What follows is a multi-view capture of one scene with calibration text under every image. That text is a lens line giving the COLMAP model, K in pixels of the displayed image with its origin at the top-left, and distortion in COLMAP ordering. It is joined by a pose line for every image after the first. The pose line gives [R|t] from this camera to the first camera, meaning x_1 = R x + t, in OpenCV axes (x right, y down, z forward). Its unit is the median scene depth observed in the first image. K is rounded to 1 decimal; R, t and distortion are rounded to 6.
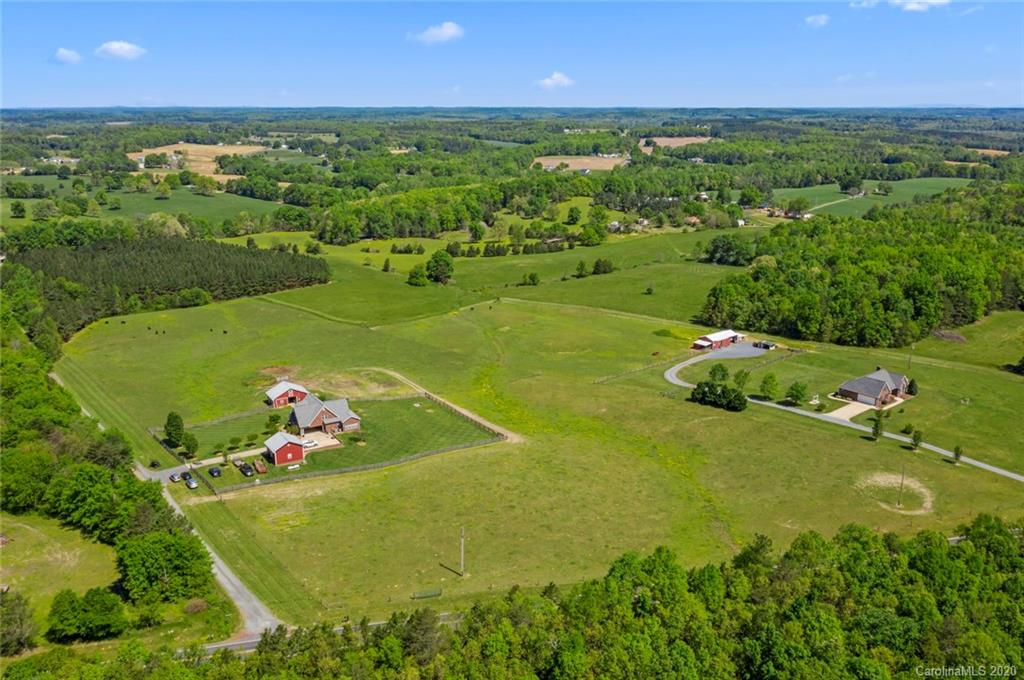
lens RADIAL K [[823.5, 0, 512.0], [0, 823.5, 340.0], [0, 0, 1]] dist [0.006668, 0.002649]
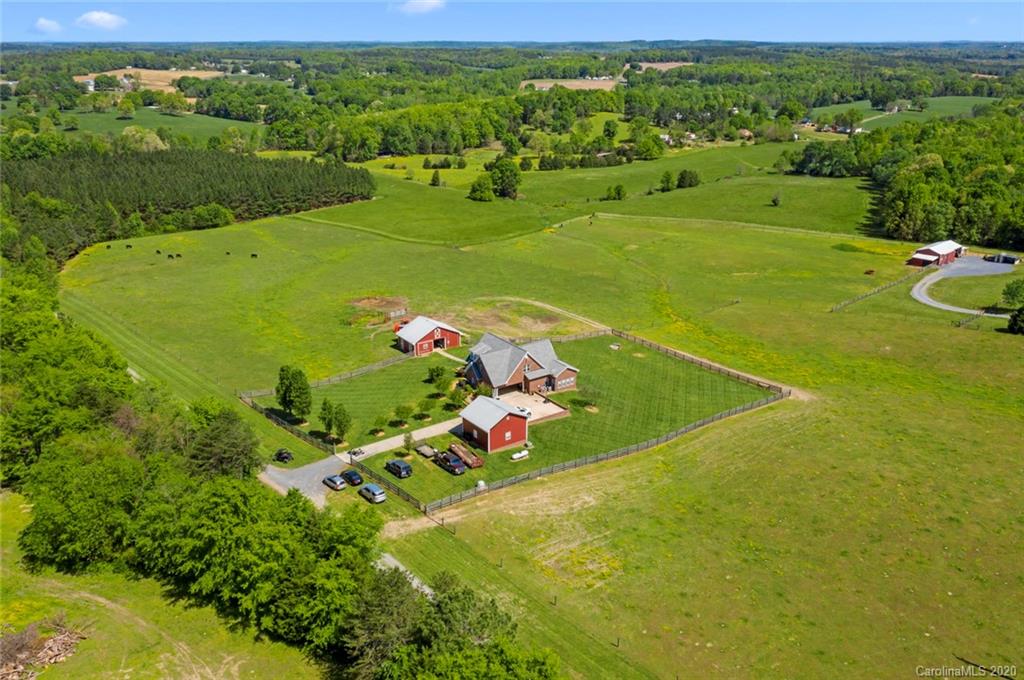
lens RADIAL K [[823.5, 0, 512.0], [0, 823.5, 340.0], [0, 0, 1]] dist [0.006668, 0.002649]
pose [[0.998334, -0.021794, 0.053431, -0.117719], [0.017916, 0.997244, 0.072002, 0.011158], [-0.054853, -0.070925, 0.995972, 0.161387]]
